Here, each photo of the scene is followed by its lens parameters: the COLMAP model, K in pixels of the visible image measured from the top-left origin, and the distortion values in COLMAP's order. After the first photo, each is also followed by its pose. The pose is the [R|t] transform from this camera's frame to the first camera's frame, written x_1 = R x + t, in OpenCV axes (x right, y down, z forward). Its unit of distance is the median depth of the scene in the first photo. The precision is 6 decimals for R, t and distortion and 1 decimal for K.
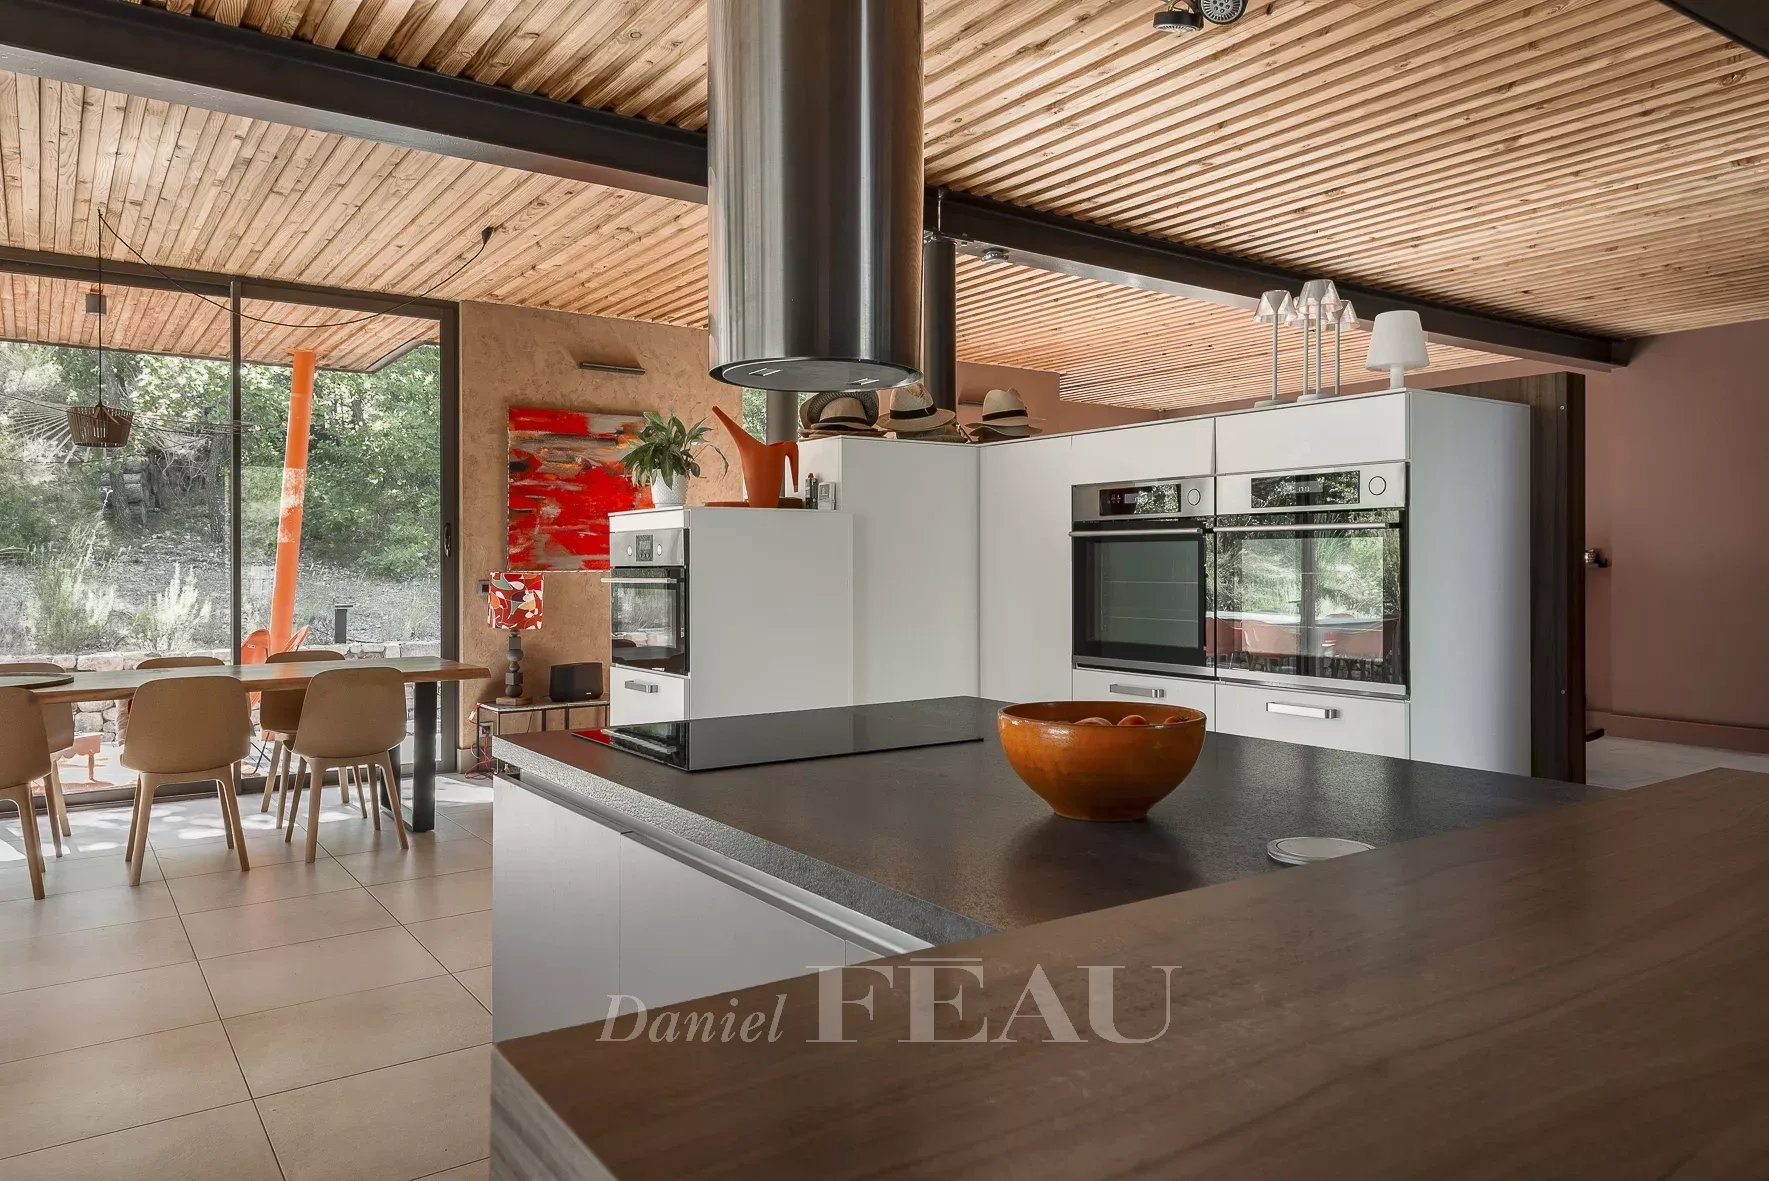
lens RADIAL K [[1193.2, 0, 902.3], [0, 1193.2, 553.2], [0, 0, 1]] dist [0.009688, -0.002665]
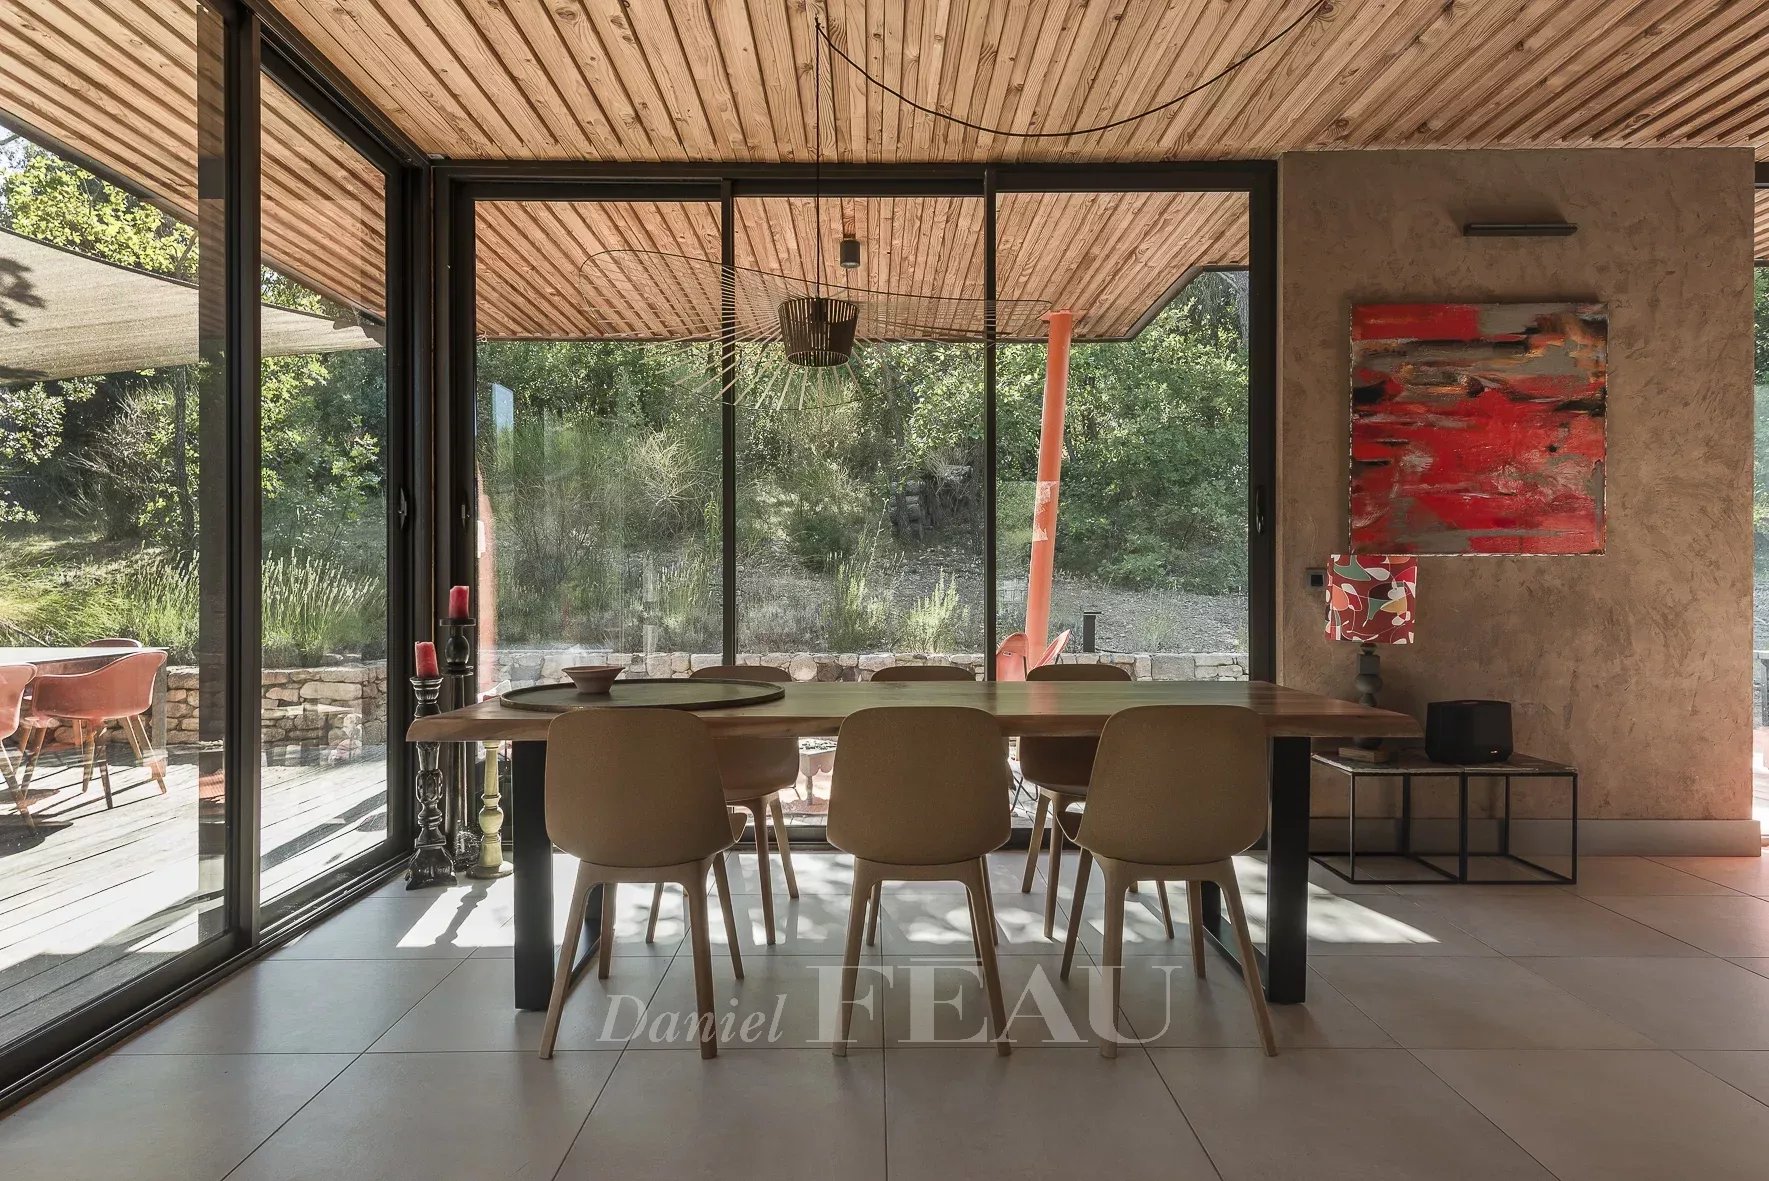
lens RADIAL K [[1193.2, 0, 882.4], [0, 1193.2, 587.3], [0, 0, 1]] dist [0.009688, -0.002665]
pose [[0.825219, 0.005831, -0.564783, -0.168604], [0.003263, 0.999881, 0.015091, 0.022050], [0.564804, -0.014296, 0.825101, 0.305613]]
